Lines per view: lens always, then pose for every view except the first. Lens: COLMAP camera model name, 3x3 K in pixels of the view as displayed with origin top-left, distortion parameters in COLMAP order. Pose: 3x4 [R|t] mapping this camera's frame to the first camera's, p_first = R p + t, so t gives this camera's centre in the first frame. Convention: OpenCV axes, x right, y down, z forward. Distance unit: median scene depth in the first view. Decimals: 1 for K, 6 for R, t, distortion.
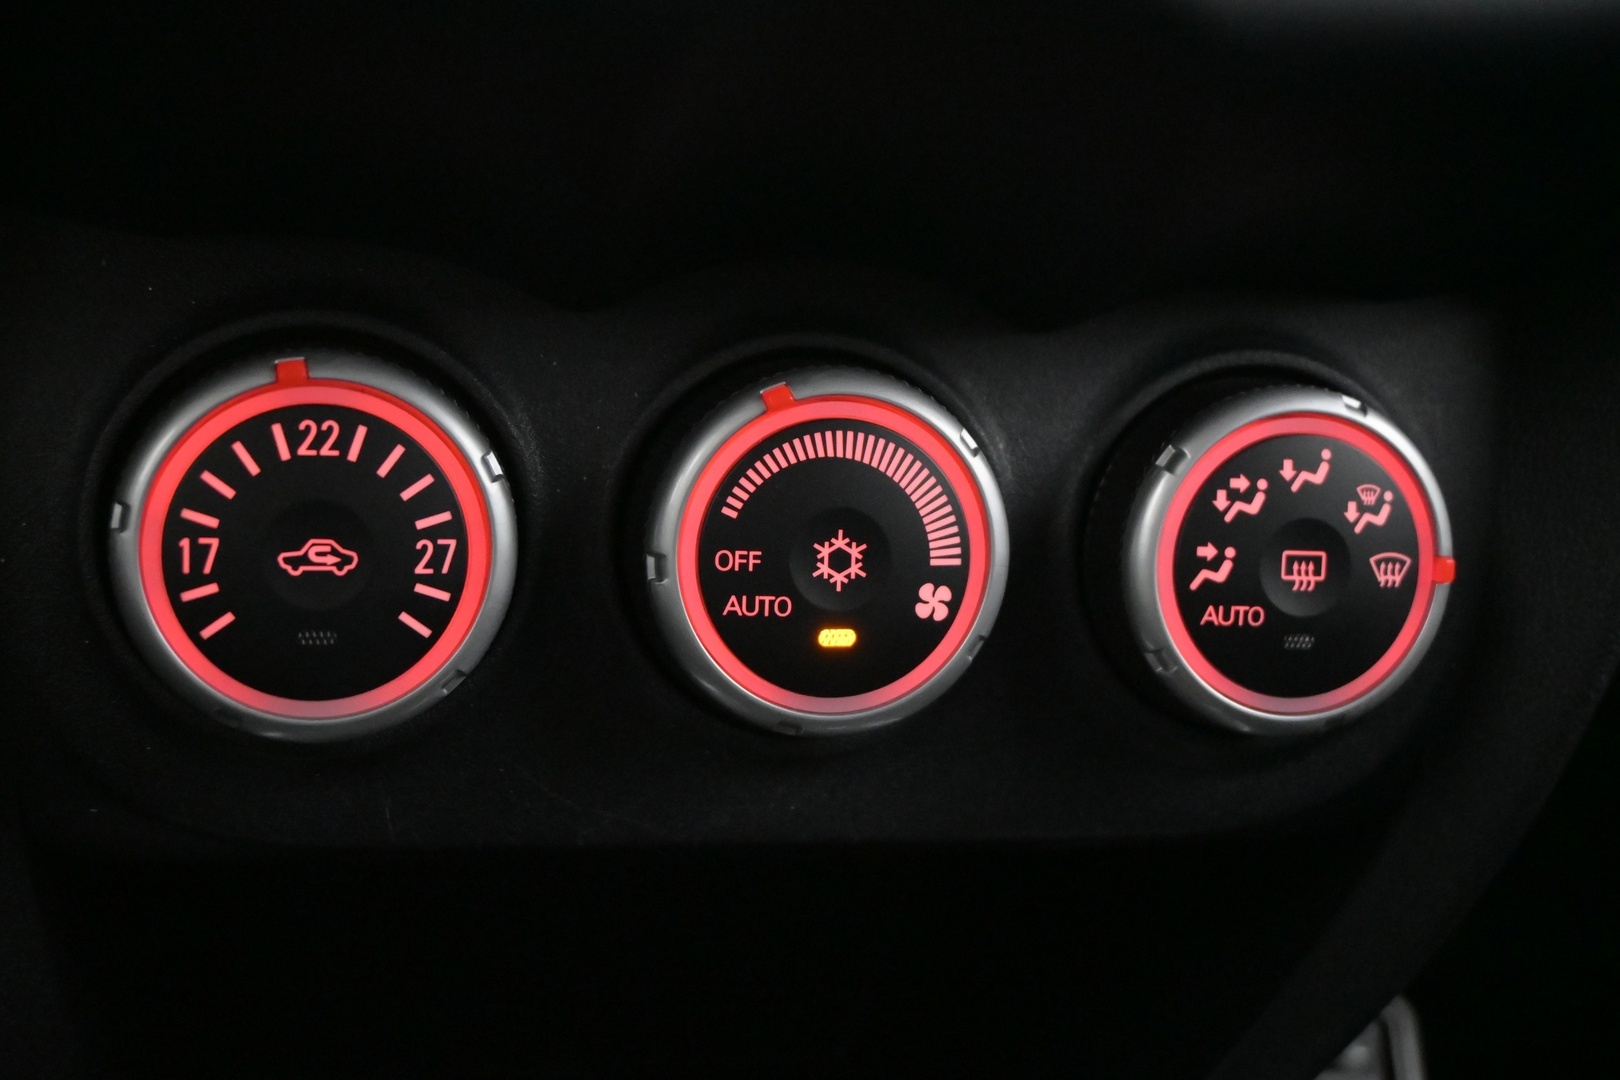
lens RADIAL K [[1942.5, 0, 810.3], [0, 1942.5, 538.7], [0, 0, 1]] dist [0.022879, 0.000000]
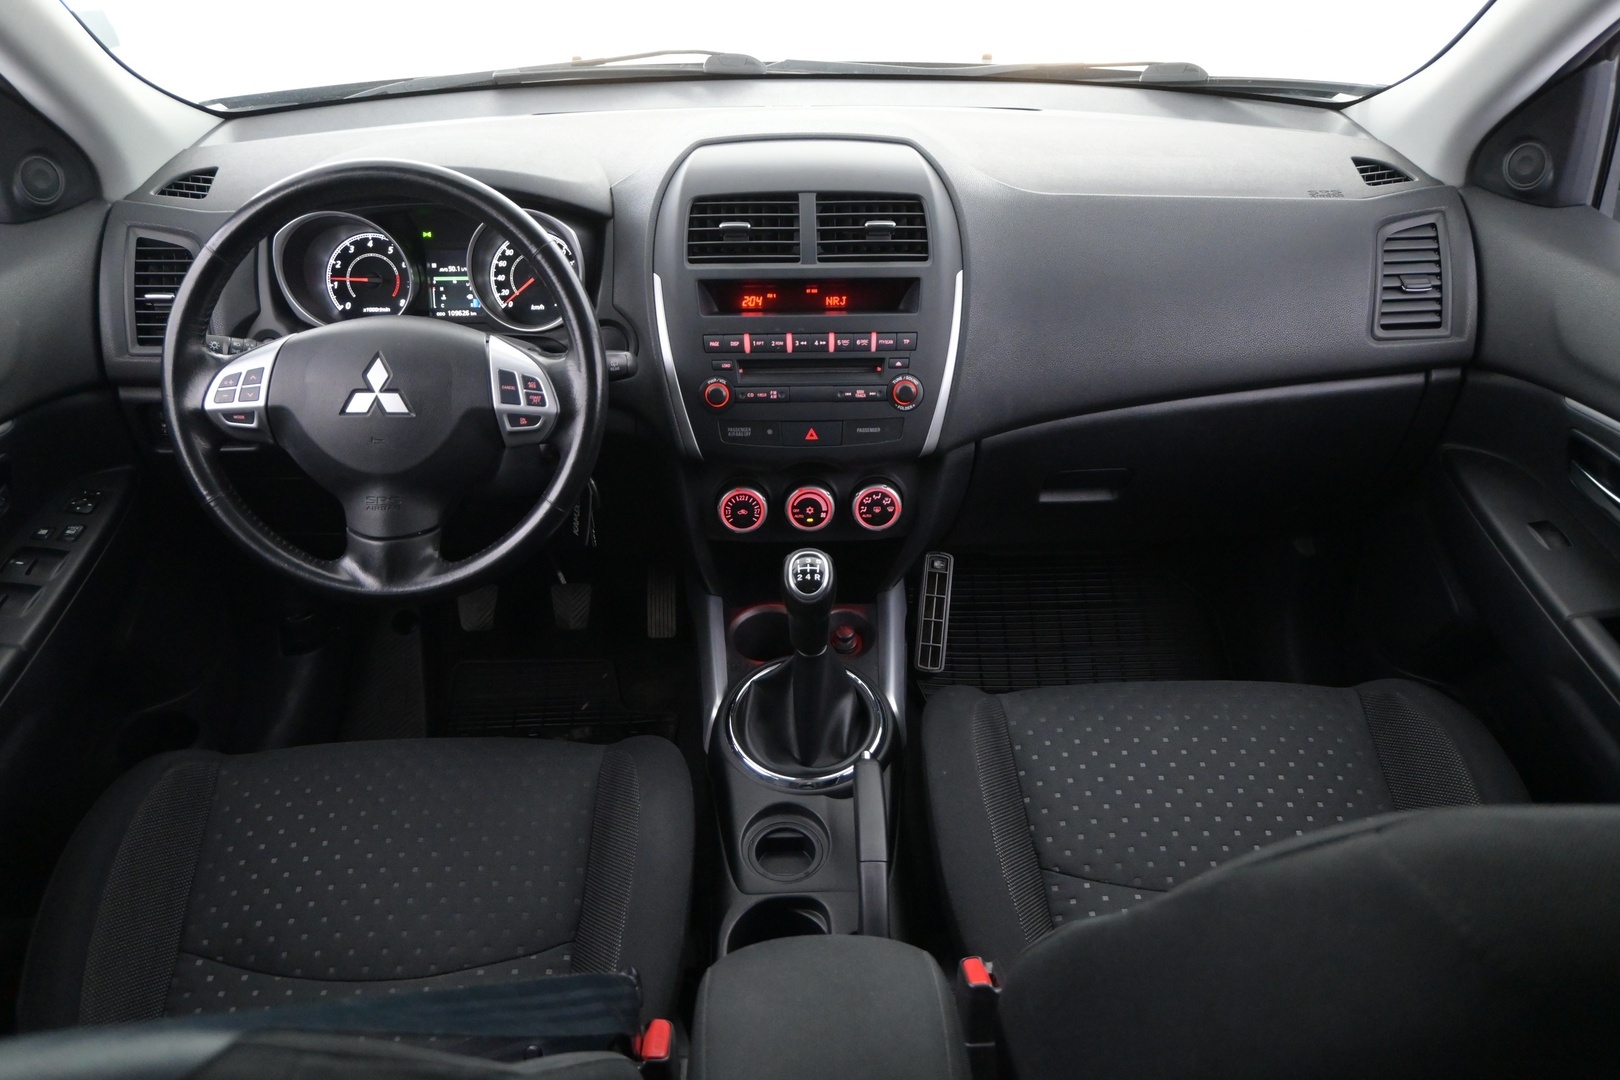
lens RADIAL K [[1278.3, 0, 815.0], [0, 1278.3, 529.9], [0, 0, 1]] dist [-0.015264, 0.007439]
pose [[0.980998, 0.033243, -0.191150, 0.978141], [0.023024, 0.958304, 0.284822, -1.318907], [0.192648, -0.283811, 0.939328, -3.647036]]
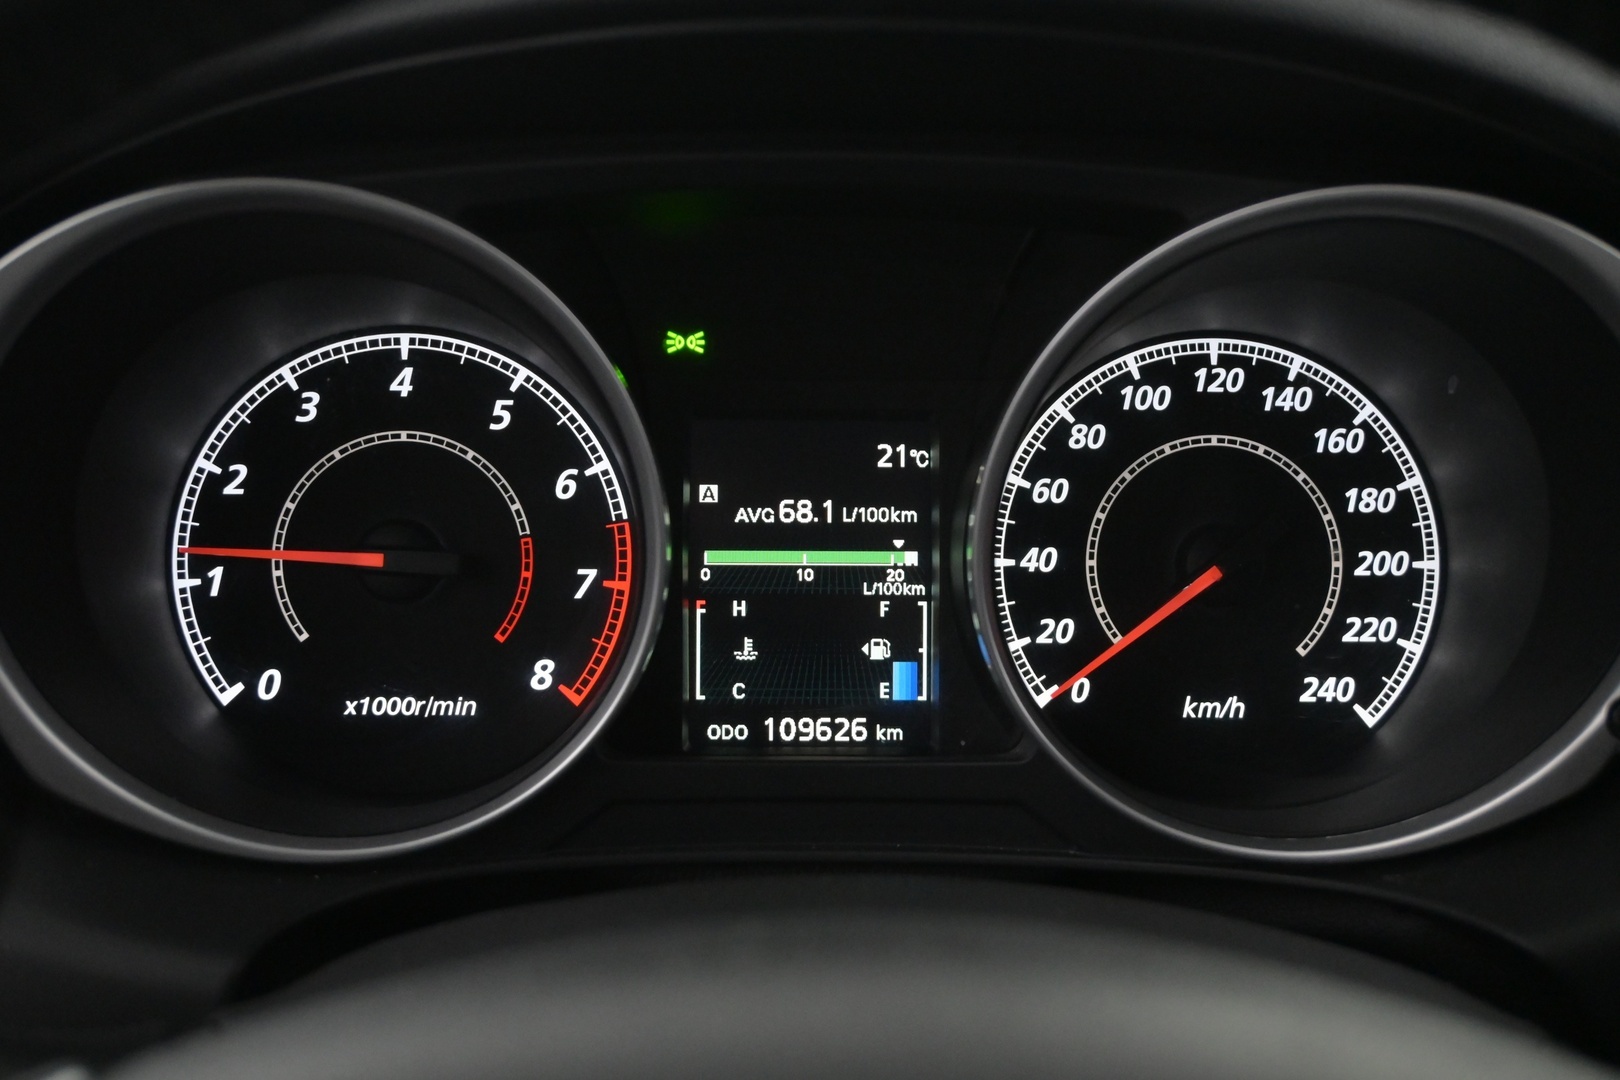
lens RADIAL K [[2246.5, 0, 805.3], [0, 2246.5, 541.9], [0, 0, 1]] dist [0.002594, 0.000000]
pose [[0.978913, 0.018513, -0.203435, -1.083295], [0.007245, 0.992112, 0.125147, -1.100868], [0.204147, -0.123982, 0.971057, -0.588933]]
